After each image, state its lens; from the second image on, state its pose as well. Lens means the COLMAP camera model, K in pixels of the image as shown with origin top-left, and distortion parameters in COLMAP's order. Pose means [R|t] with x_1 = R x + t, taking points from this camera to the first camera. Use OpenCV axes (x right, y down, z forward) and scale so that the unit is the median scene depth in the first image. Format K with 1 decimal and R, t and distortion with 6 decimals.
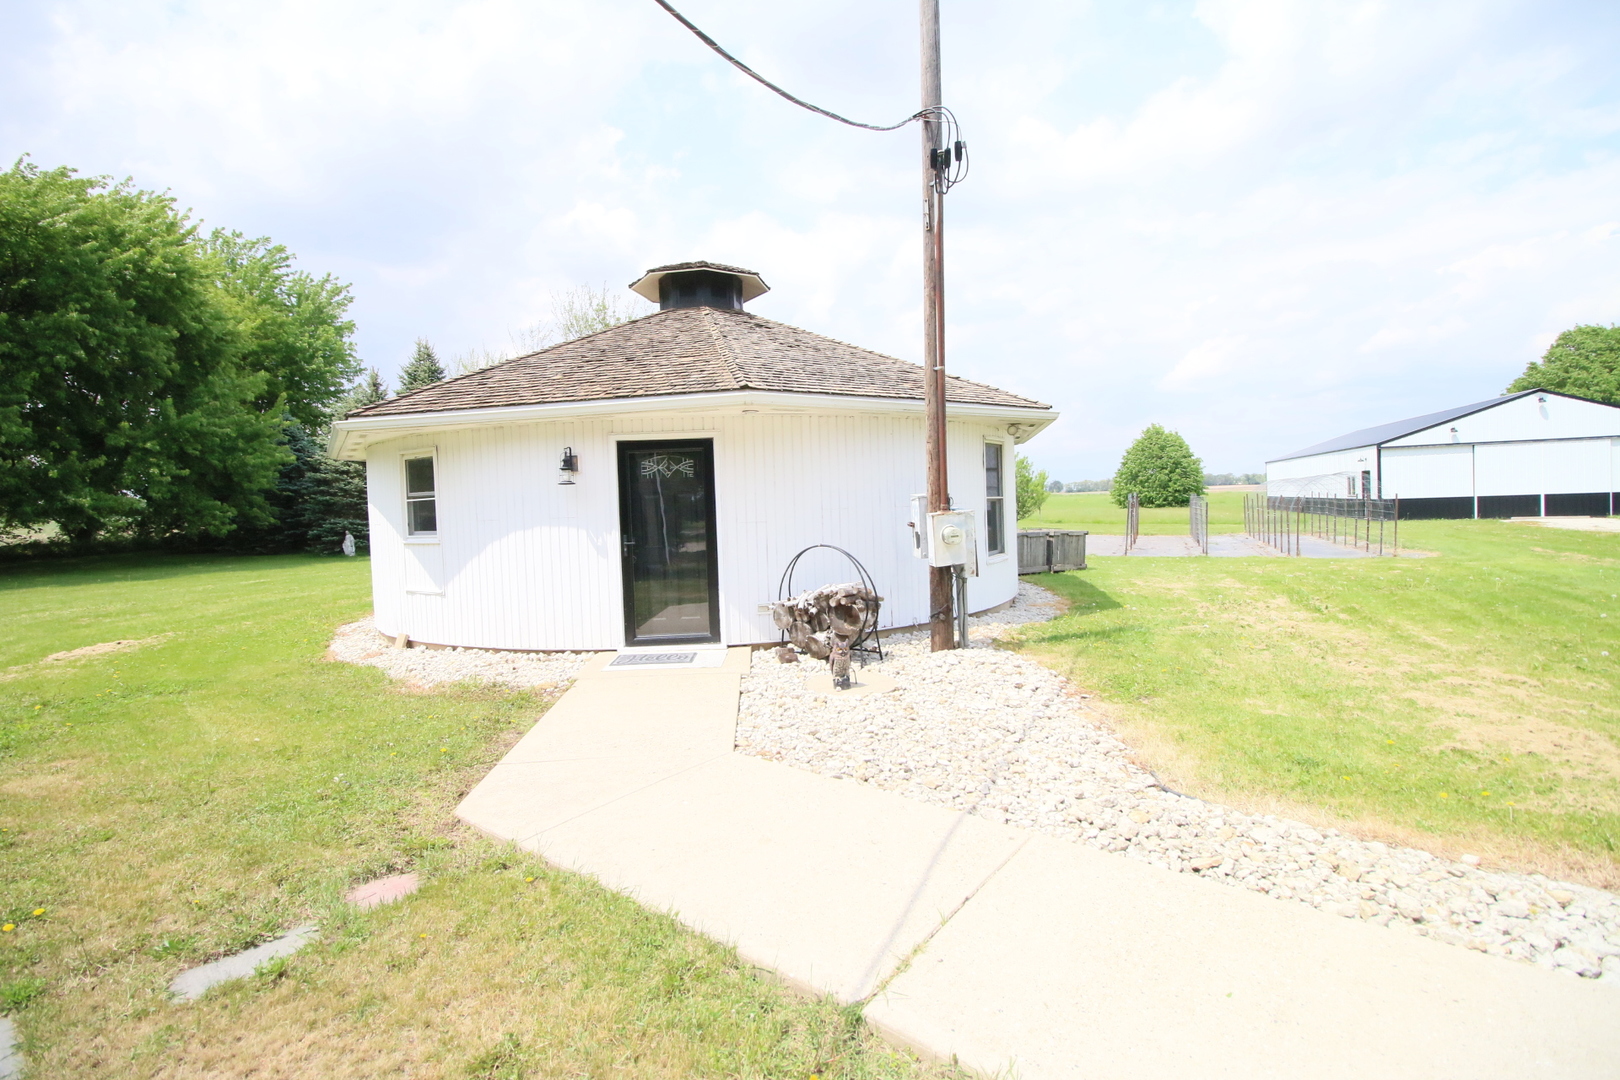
lens RADIAL K [[730.5, 0, 806.5], [0, 730.5, 528.1], [0, 0, 1]] dist [-0.012589, -0.000238]
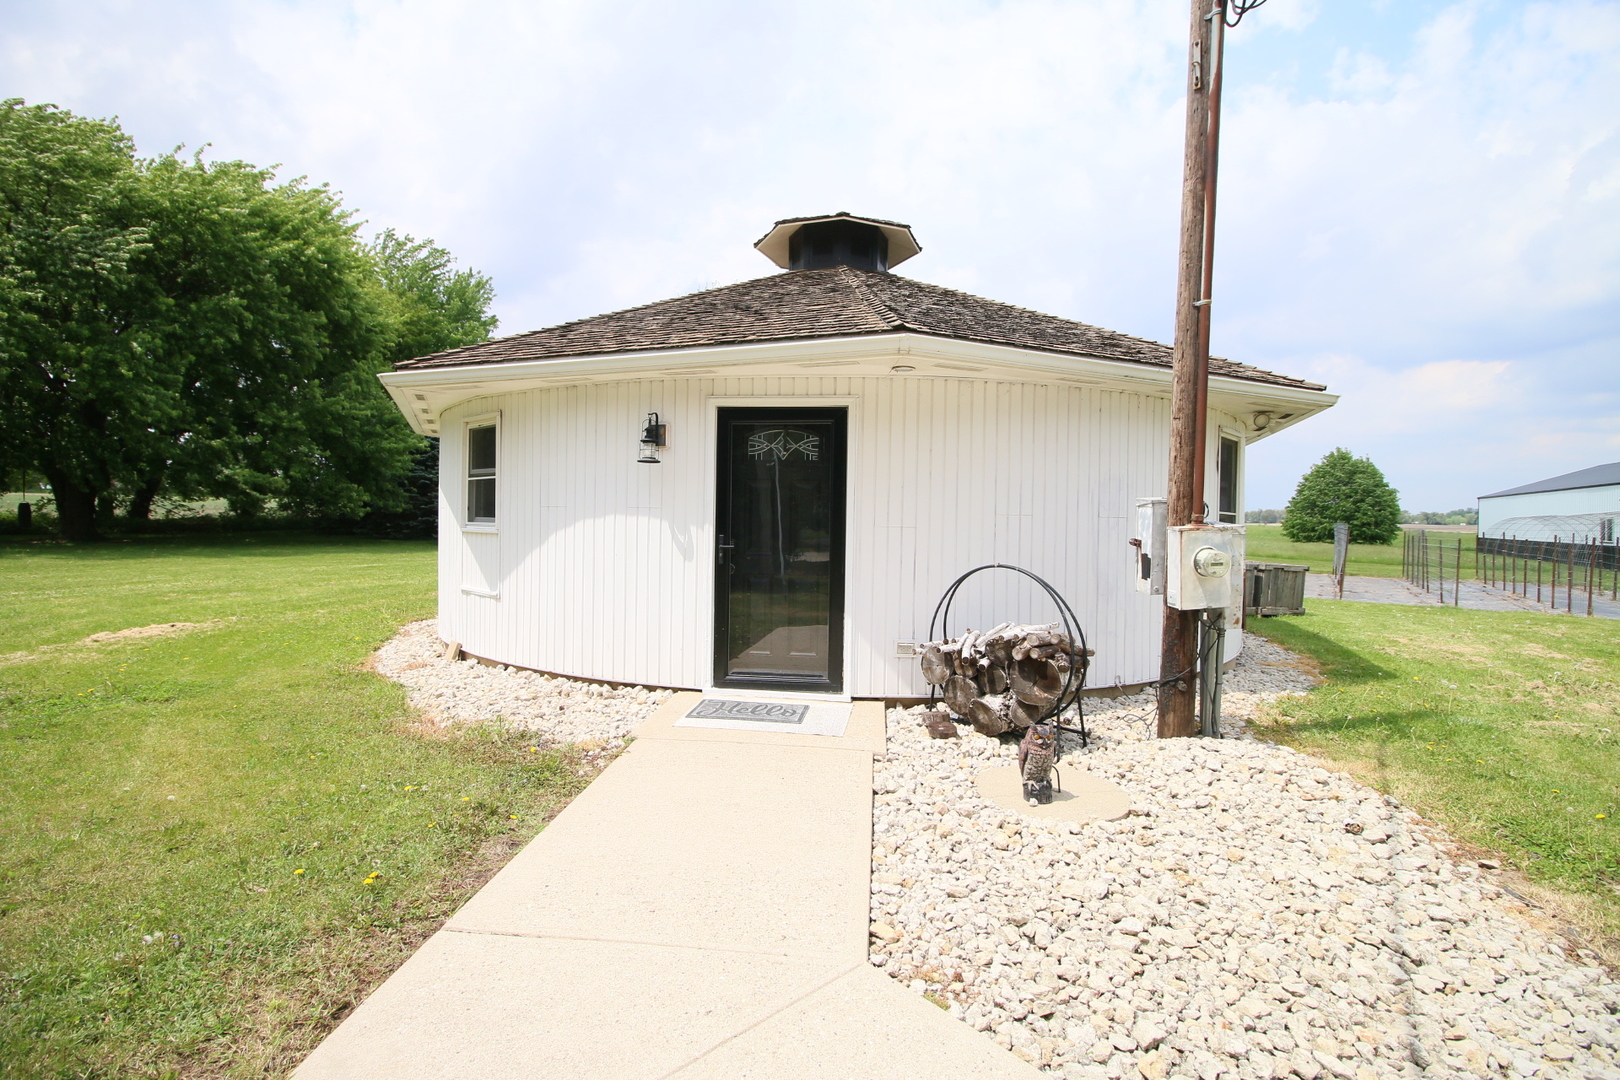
lens RADIAL K [[730.5, 0, 806.5], [0, 730.5, 528.1], [0, 0, 1]] dist [-0.012589, -0.000238]
pose [[0.985265, 0.053048, -0.162602, -0.044784], [-0.056002, 0.998338, -0.013632, 0.007645], [0.161609, 0.022537, 0.986598, 0.285528]]
